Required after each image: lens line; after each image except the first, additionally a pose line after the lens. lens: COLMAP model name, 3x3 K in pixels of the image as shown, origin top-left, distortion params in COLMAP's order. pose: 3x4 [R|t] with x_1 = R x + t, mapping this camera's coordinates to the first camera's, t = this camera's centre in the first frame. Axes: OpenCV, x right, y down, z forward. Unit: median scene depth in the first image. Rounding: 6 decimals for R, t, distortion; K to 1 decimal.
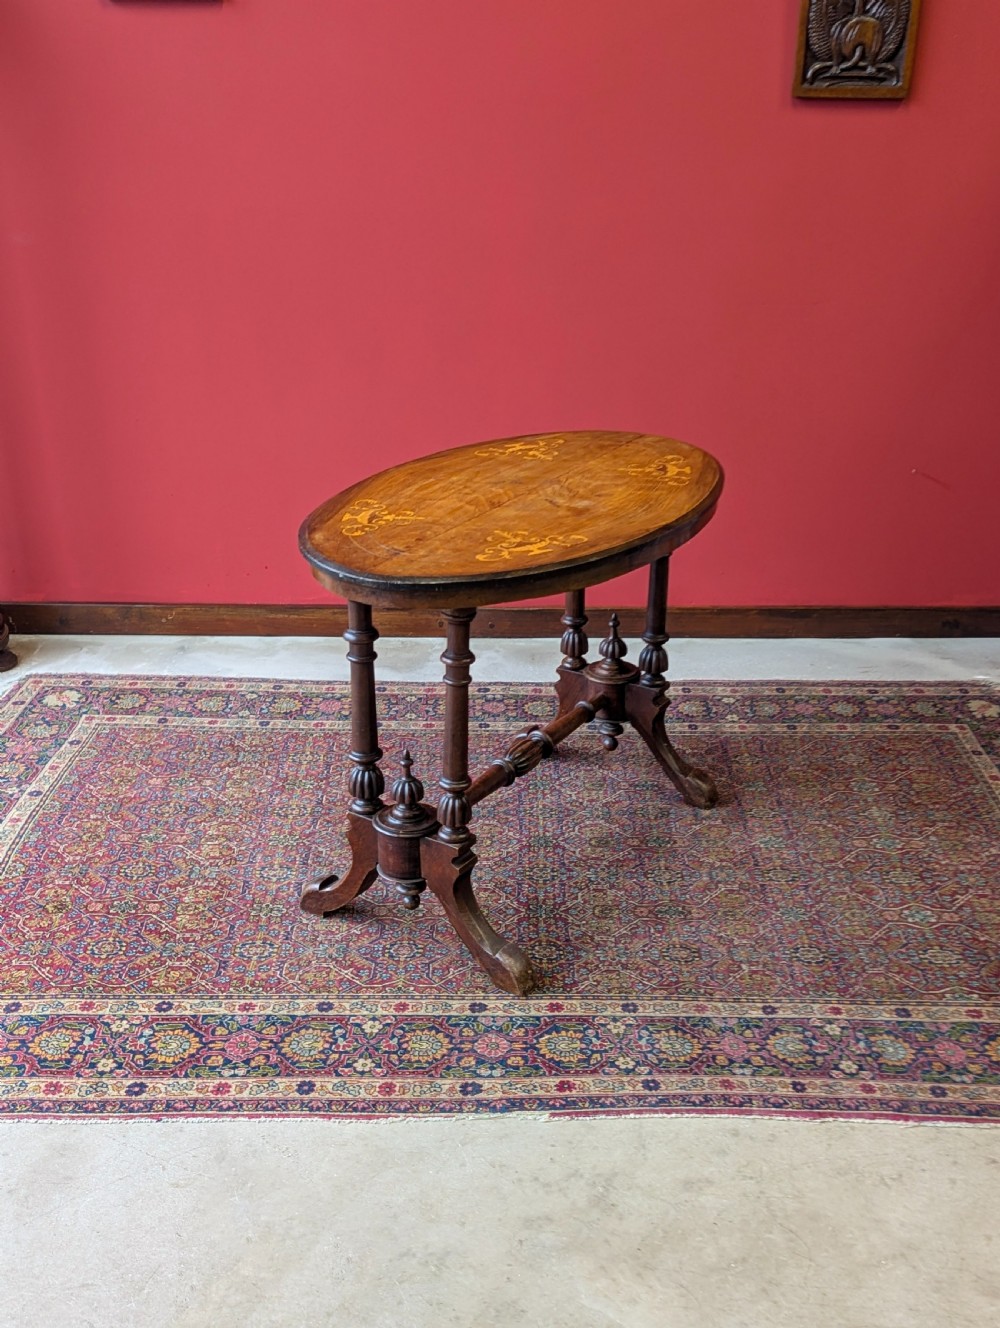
lens RADIAL K [[1360.6, 0, 502.7], [0, 1360.6, 680.5], [0, 0, 1]] dist [0.057220, -0.028174]
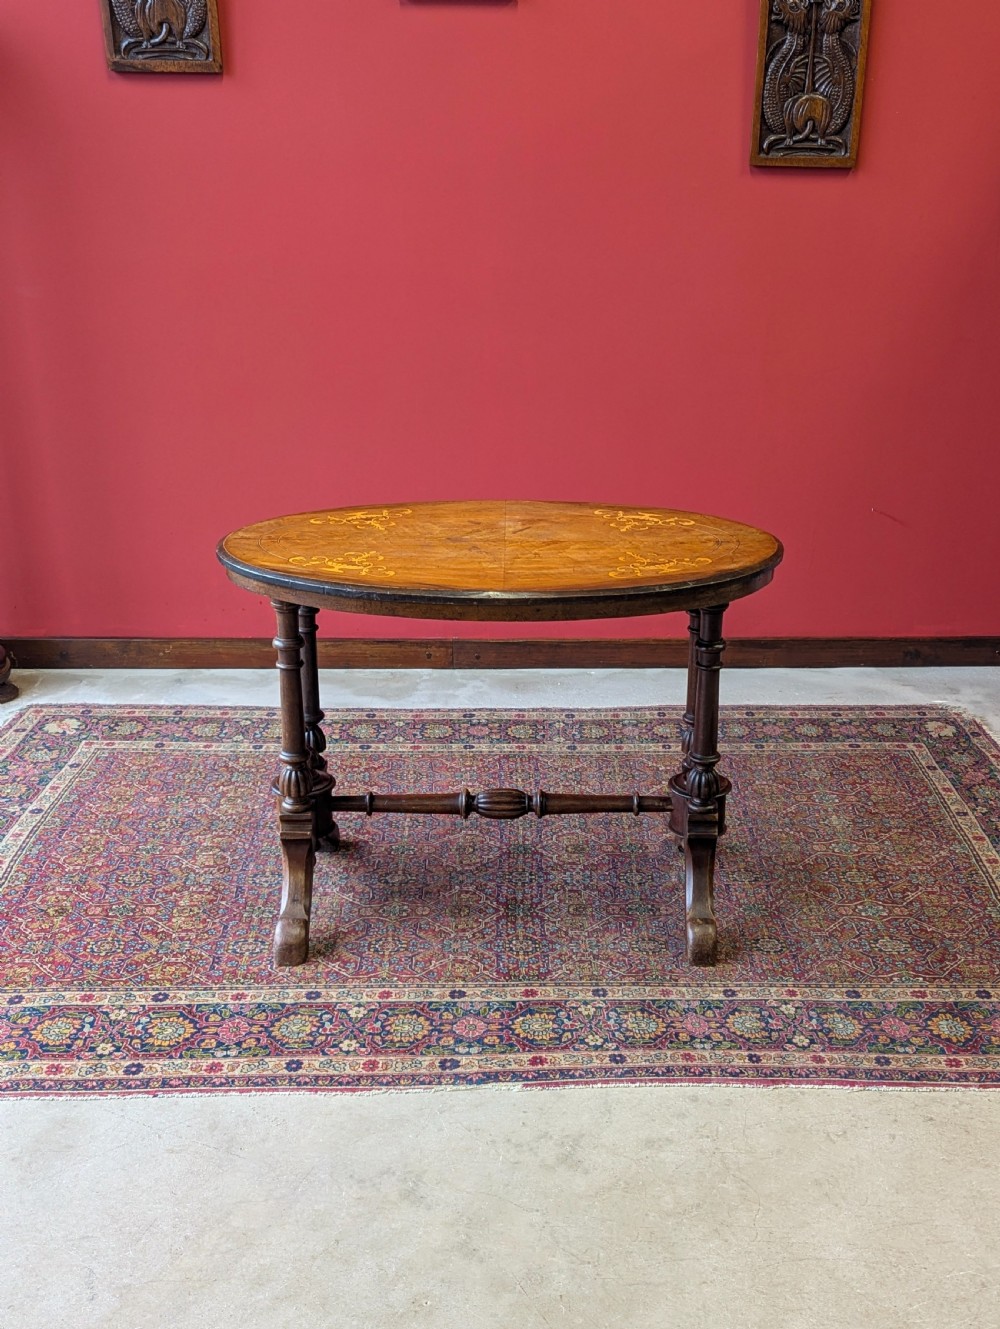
lens RADIAL K [[1365.9, 0, 537.2], [0, 1365.9, 664.6], [0, 0, 1]] dist [0.056916, -0.033754]
pose [[0.999628, -0.005228, 0.026761, 0.016868], [0.006773, 0.998295, -0.057971, 0.045515], [-0.026412, 0.058130, 0.997960, -0.083990]]
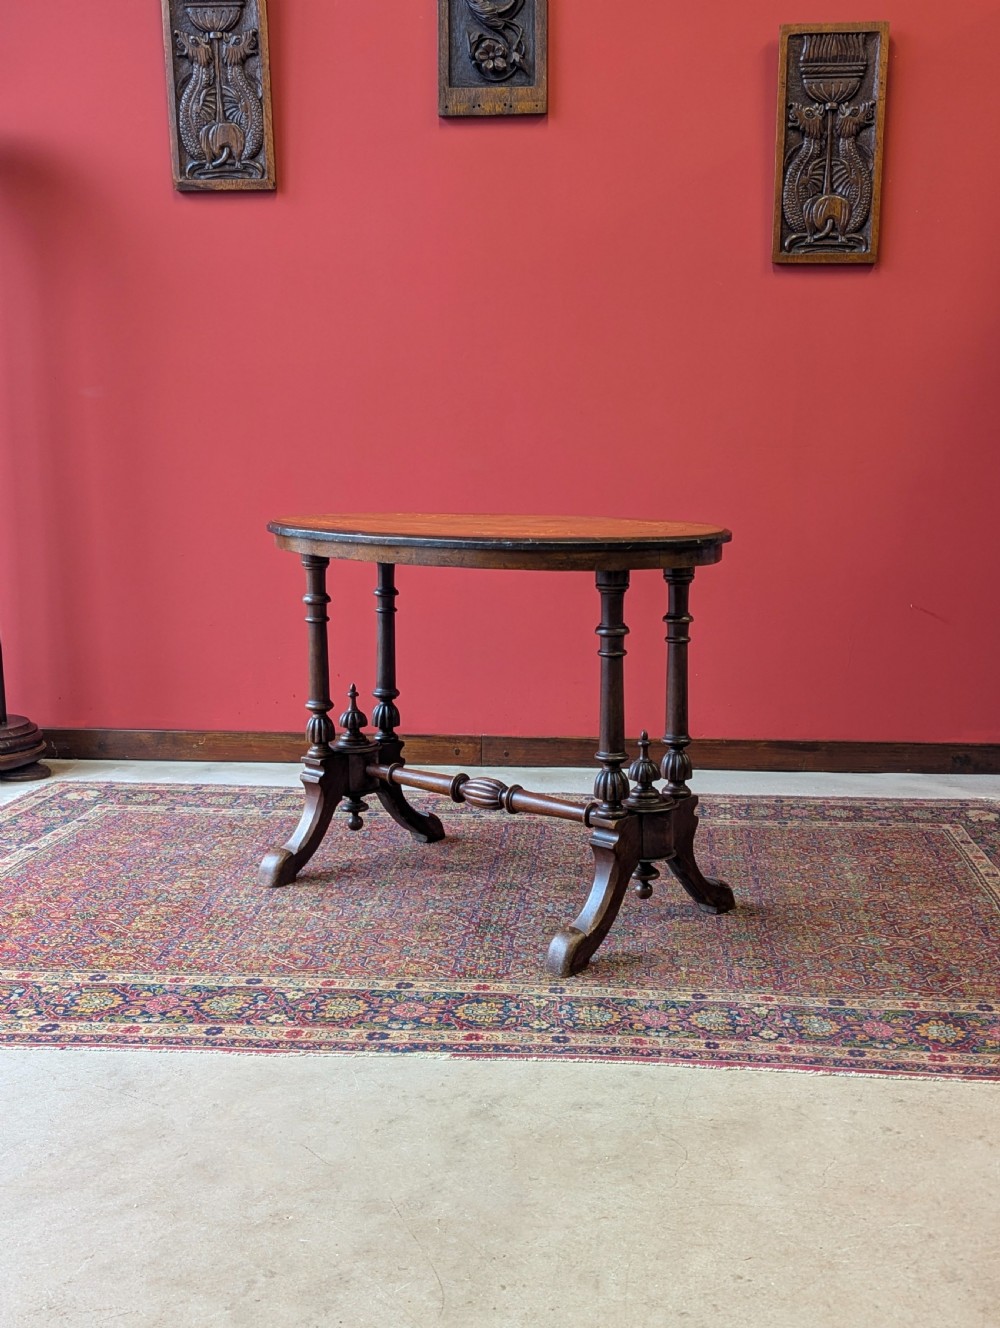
lens RADIAL K [[1357.5, 0, 526.5], [0, 1357.5, 679.2], [0, 0, 1]] dist [0.046293, -0.005127]
pose [[0.997169, 0.009933, -0.074531, 0.143122], [-0.027735, 0.969927, -0.241809, 0.261901], [0.069888, 0.243192, 0.967457, -0.008633]]
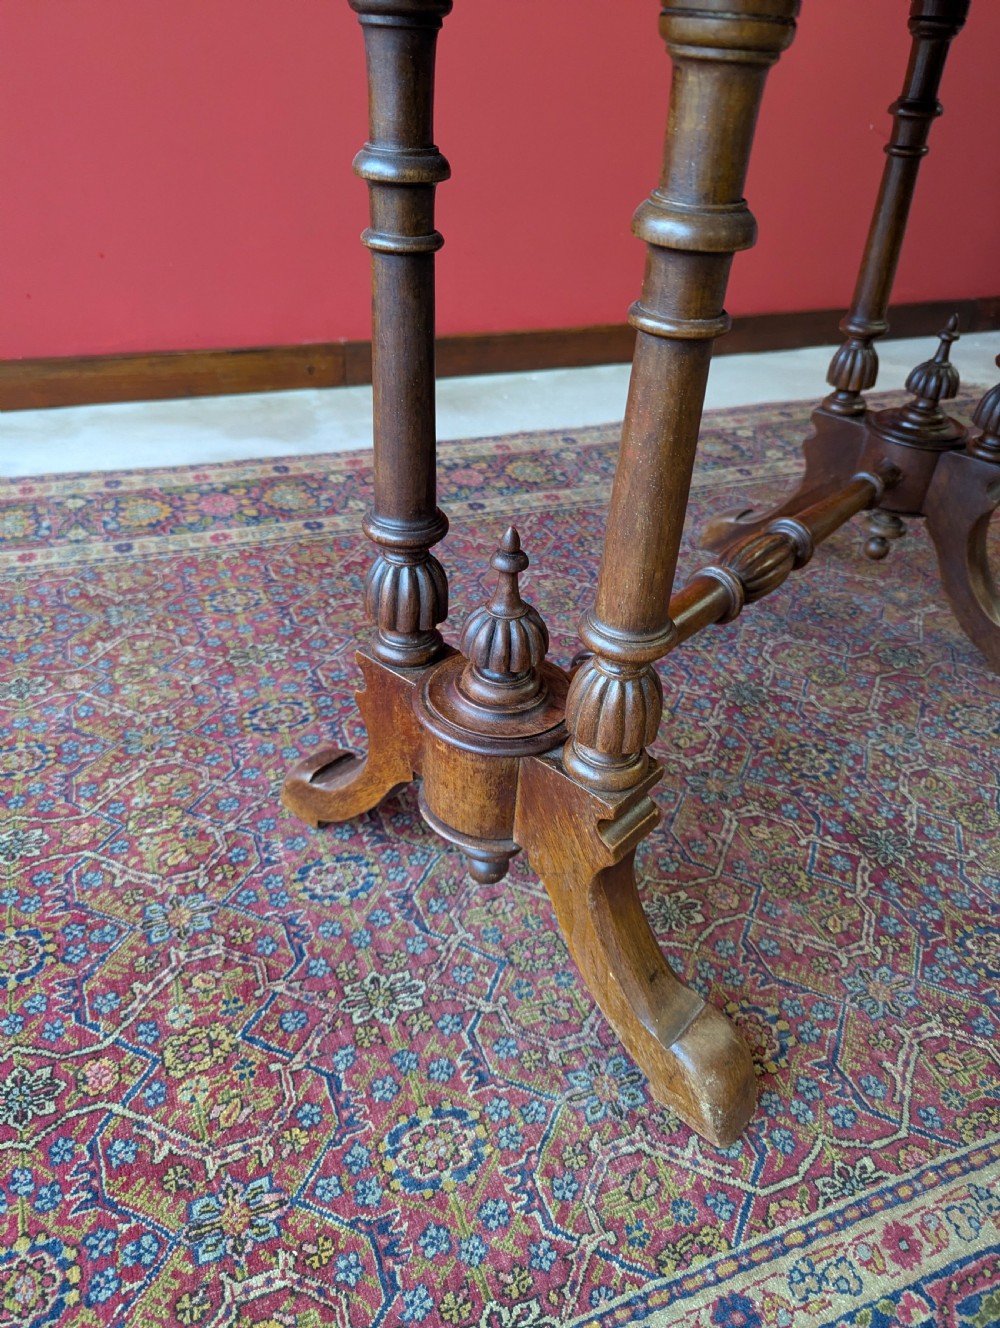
lens RADIAL K [[930.5, 0, 505.6], [0, 930.5, 666.9], [0, 0, 1]] dist [0.040476, -0.036144]
pose [[0.927279, -0.179883, 0.328322, -0.242619], [0.100348, 0.964333, 0.244932, -0.002064], [-0.360671, -0.194174, 0.912257, 0.828766]]
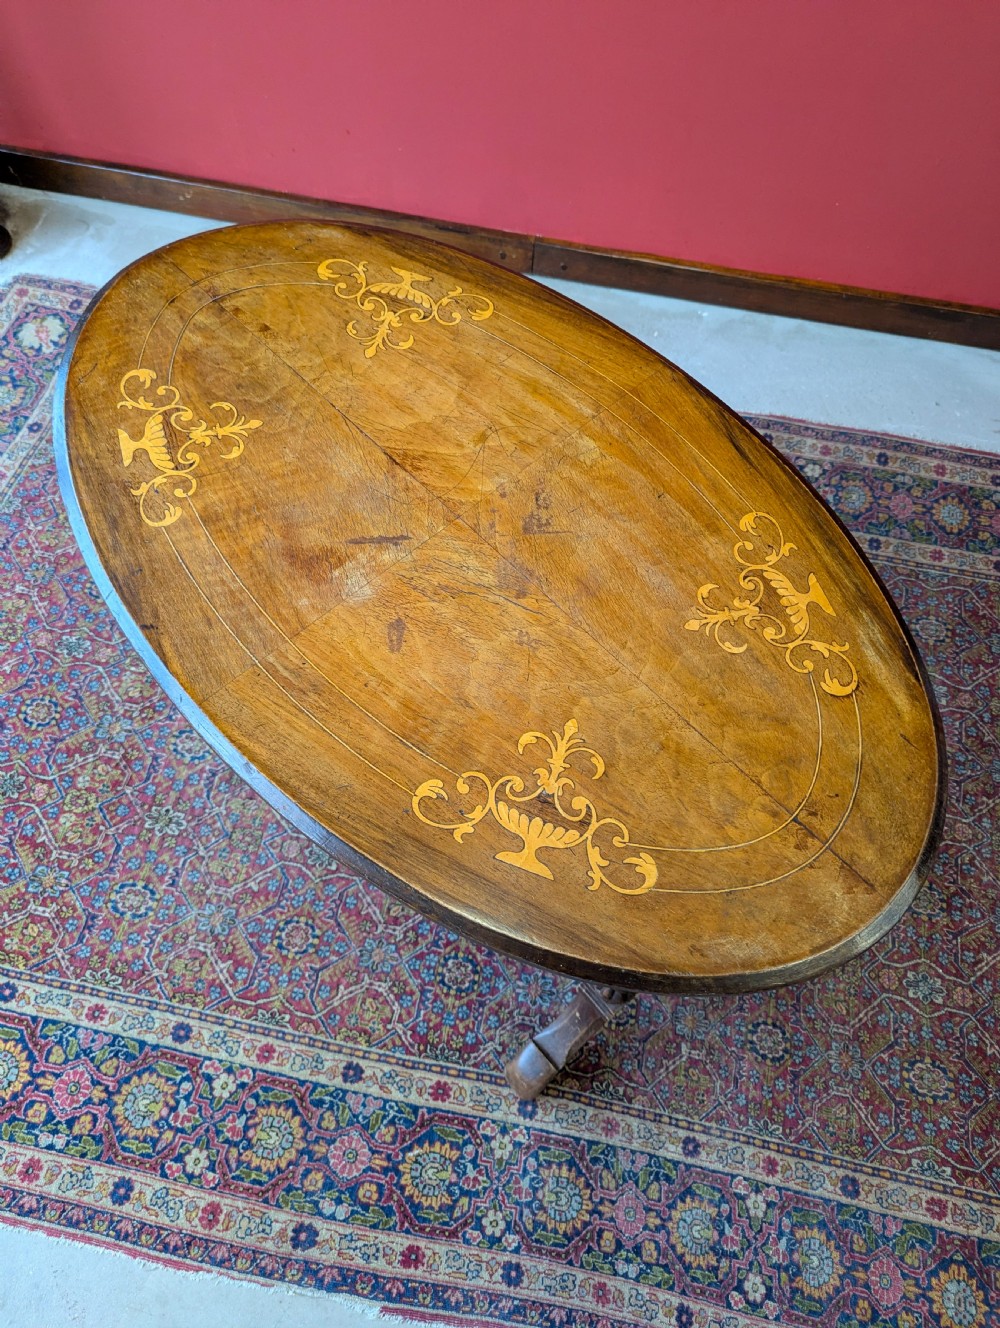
lens RADIAL K [[879.8, 0, 502.5], [0, 879.8, 678.7], [0, 0, 1]] dist [0.040292, -0.030840]
pose [[0.979997, 0.187942, -0.065444, 0.064182], [-0.106119, 0.771698, 0.627073, -0.310934], [0.168357, -0.607585, 0.776207, 0.738936]]
